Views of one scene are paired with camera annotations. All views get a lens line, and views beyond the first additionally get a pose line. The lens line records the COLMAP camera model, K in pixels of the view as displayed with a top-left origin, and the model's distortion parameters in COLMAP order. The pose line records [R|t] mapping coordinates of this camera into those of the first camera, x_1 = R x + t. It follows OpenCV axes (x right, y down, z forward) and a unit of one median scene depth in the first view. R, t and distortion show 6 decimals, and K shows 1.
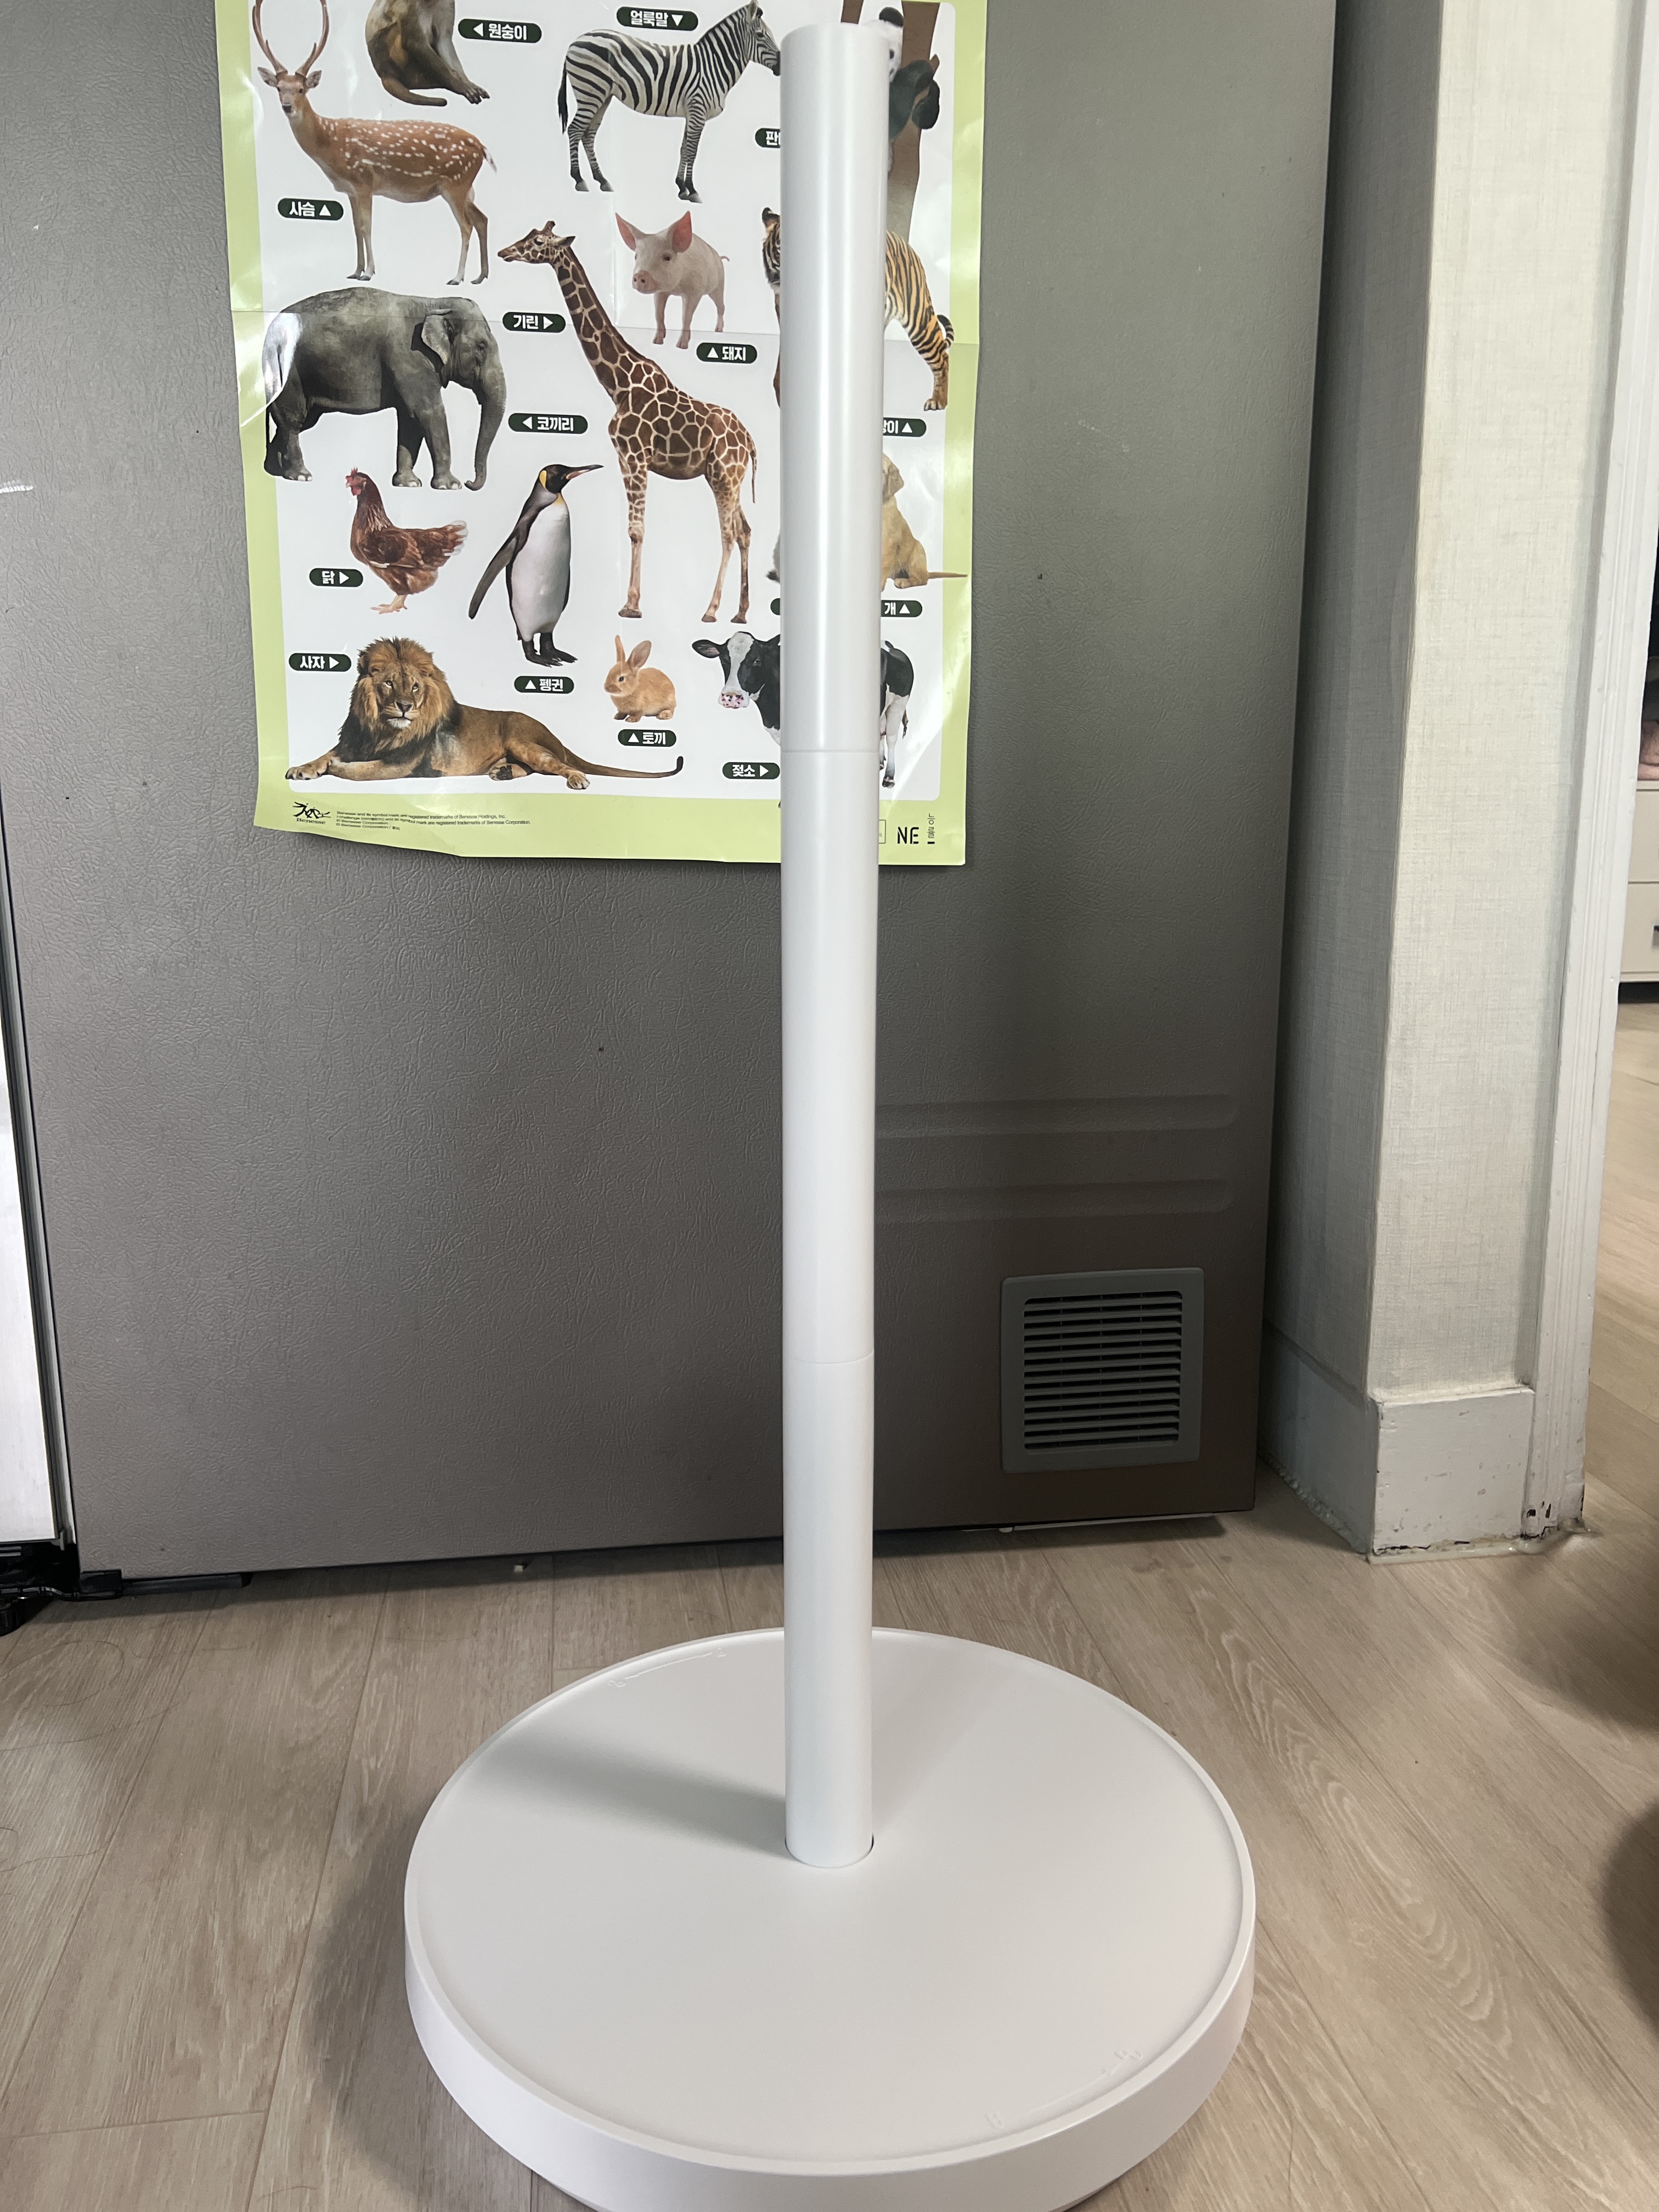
lens RADIAL K [[1703.0, 0, 835.0], [0, 1703.0, 1104.9], [0, 0, 1]] dist [0.063303, -0.049499]
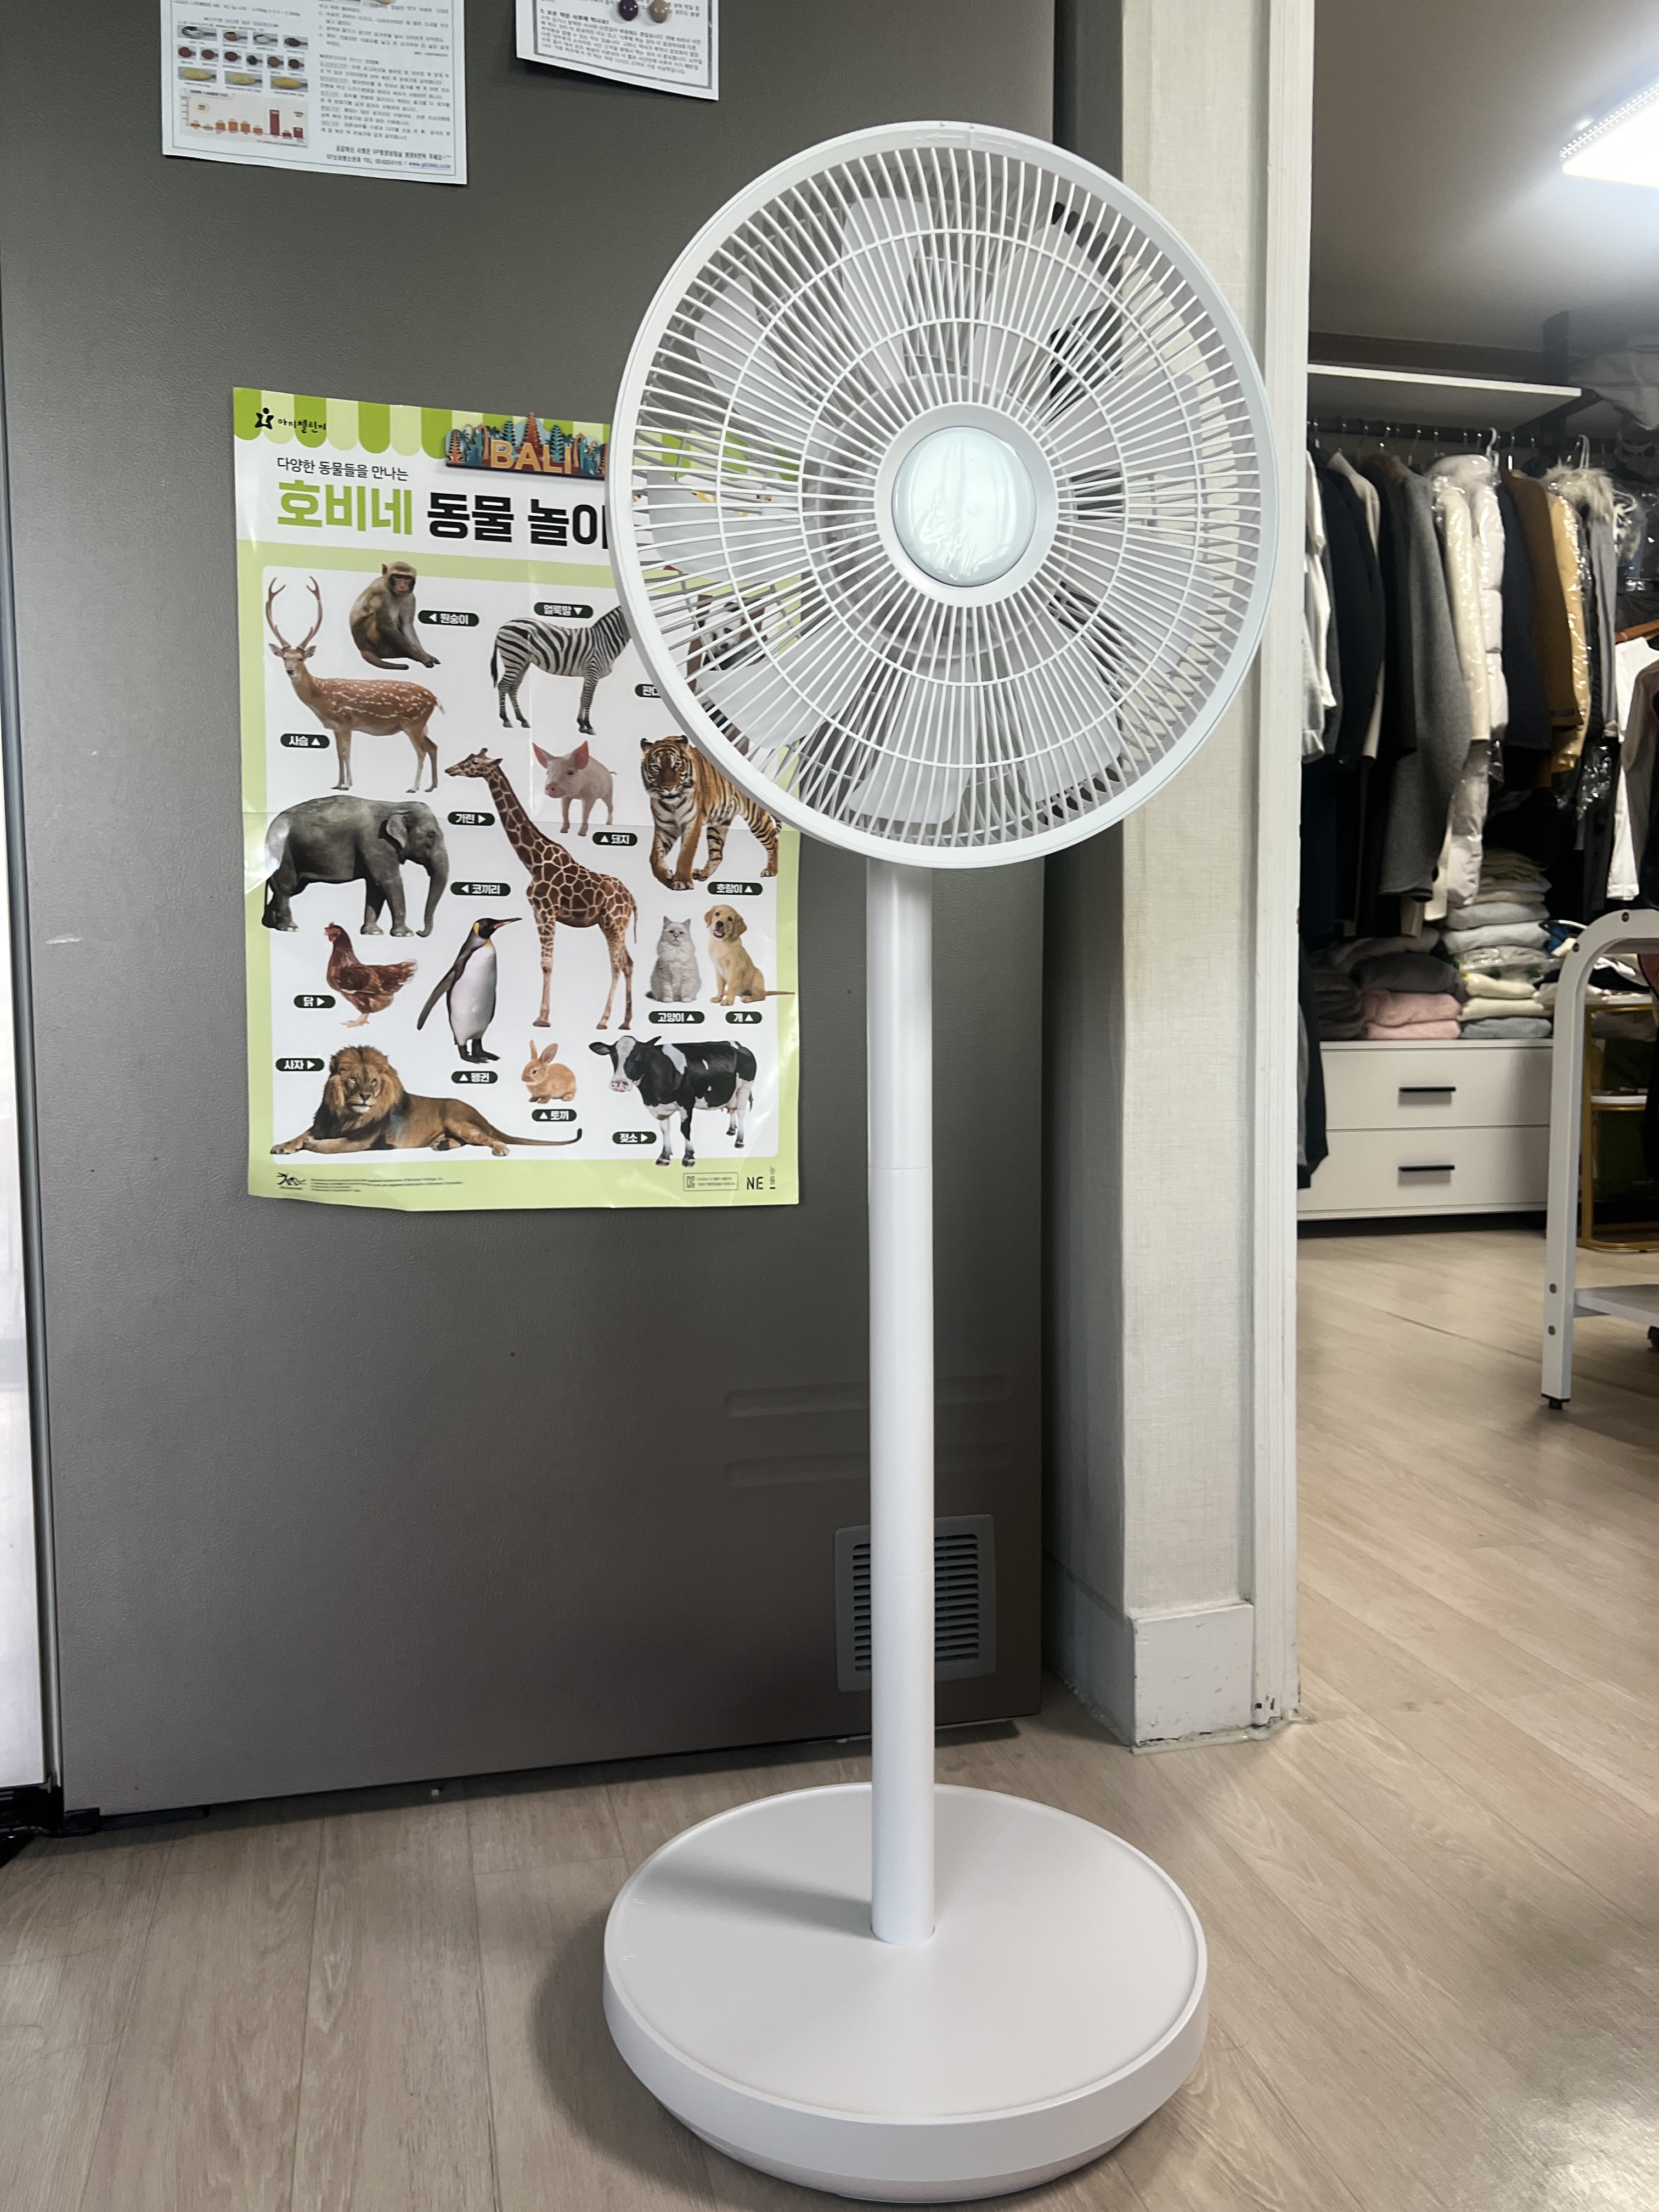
lens RADIAL K [[1703.0, 0, 809.2], [0, 1703.0, 1105.0], [0, 0, 1]] dist [0.063303, -0.049499]
pose [[0.996052, -0.011126, 0.088072, -0.030554], [0.021873, 0.992286, -0.122022, -0.060339], [-0.086035, 0.123467, 0.988612, -0.308102]]
